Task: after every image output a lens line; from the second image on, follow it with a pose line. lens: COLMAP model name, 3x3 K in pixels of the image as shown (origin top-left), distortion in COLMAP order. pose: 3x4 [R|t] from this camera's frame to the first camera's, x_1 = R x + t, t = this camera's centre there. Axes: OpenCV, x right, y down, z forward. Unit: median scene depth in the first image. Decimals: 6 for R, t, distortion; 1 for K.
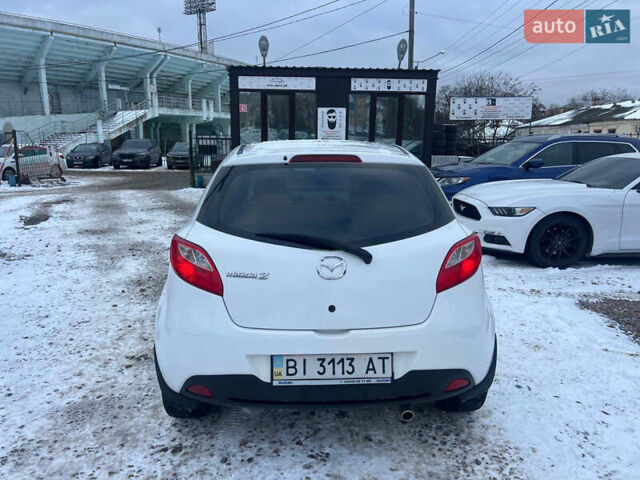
lens RADIAL K [[478.1, 0, 318.5], [0, 478.1, 245.0], [0, 0, 1]] dist [0.051047, -0.054396]
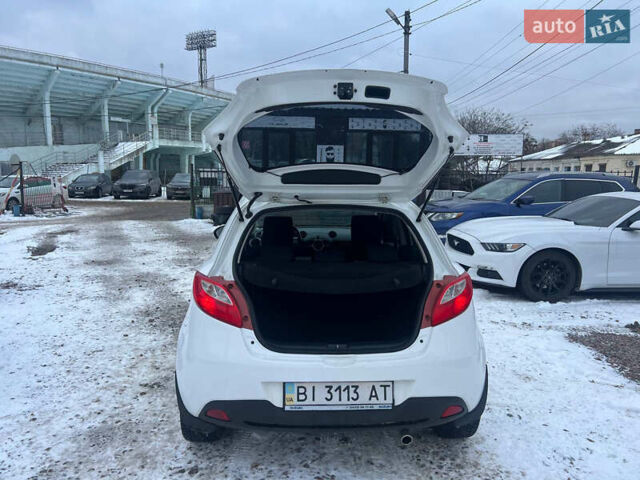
lens RADIAL K [[477.3, 0, 314.2], [0, 477.3, 241.7], [0, 0, 1]] dist [0.056379, -0.058023]
pose [[0.999967, 0.008047, 0.000867, -0.009068], [-0.007968, 0.997616, -0.068555, -0.005486], [-0.001416, 0.068545, 0.997647, -0.037128]]
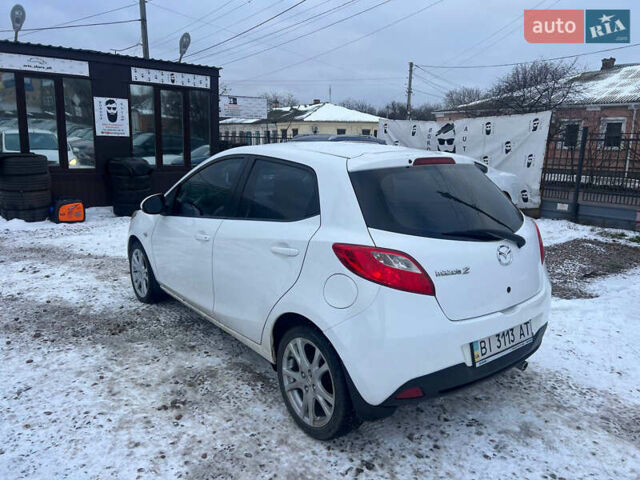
lens RADIAL K [[480.9, 0, 319.0], [0, 480.9, 239.2], [0, 0, 1]] dist [0.050632, -0.051619]
pose [[0.812646, -0.105546, 0.573121, -0.285995], [0.106644, 0.993789, 0.031802, -0.021631], [-0.572917, 0.035276, 0.818854, 0.080827]]
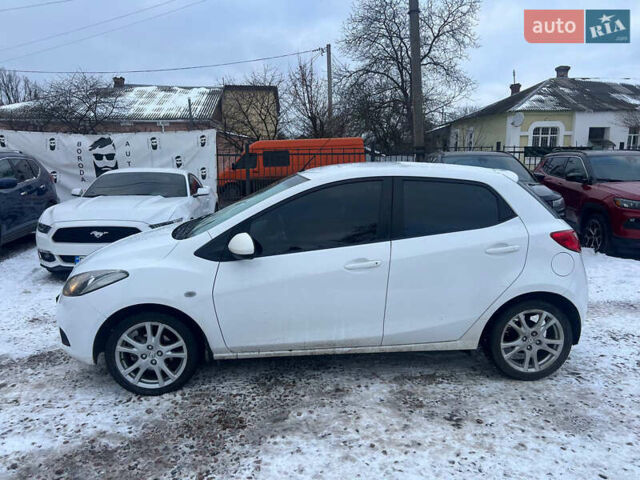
lens RADIAL K [[480.9, 0, 319.0], [0, 480.9, 239.2], [0, 0, 1]] dist [0.050632, -0.051619]
pose [[-0.039194, -0.172902, 0.984159, -0.534216], [0.209700, 0.961560, 0.177283, -0.127468], [-0.976980, 0.213326, -0.001430, 0.543078]]
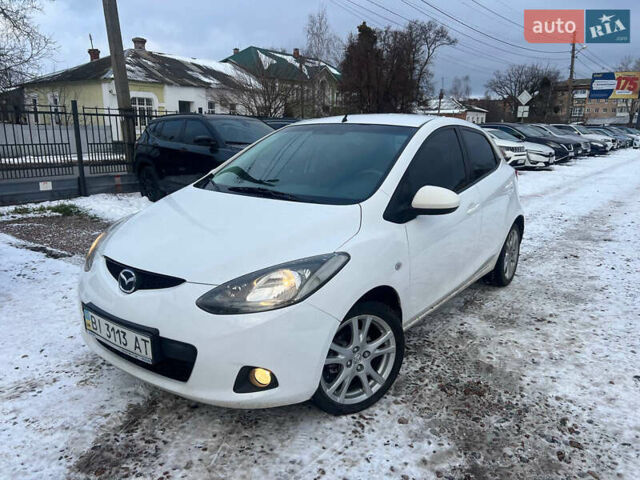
lens RADIAL K [[480.9, 0, 319.0], [0, 480.9, 239.2], [0, 0, 1]] dist [0.050632, -0.051619]
pose [[-0.782420, -0.149240, 0.604604, -0.283327], [0.114613, 0.919767, 0.375356, -0.183371], [-0.612113, 0.362982, -0.702540, 0.930025]]
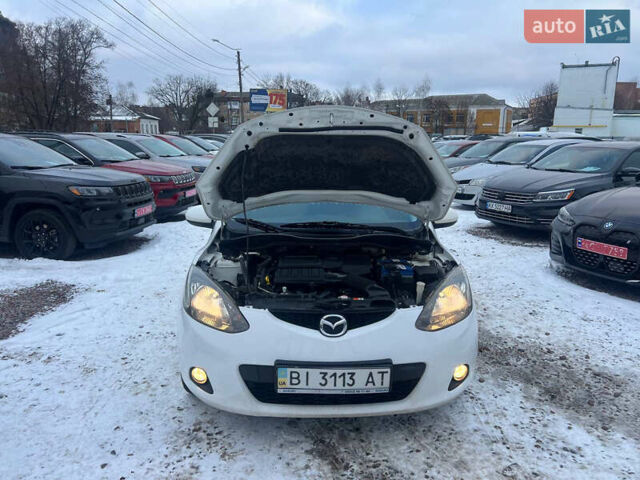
lens RADIAL K [[477.4, 0, 324.2], [0, 477.4, 246.7], [0, 0, 1]] dist [0.050959, -0.054264]
pose [[-0.999962, -0.008593, 0.001488, -0.008063], [-0.007199, 0.909636, 0.415343, -0.233714], [-0.004923, 0.415316, -0.909664, 1.058712]]
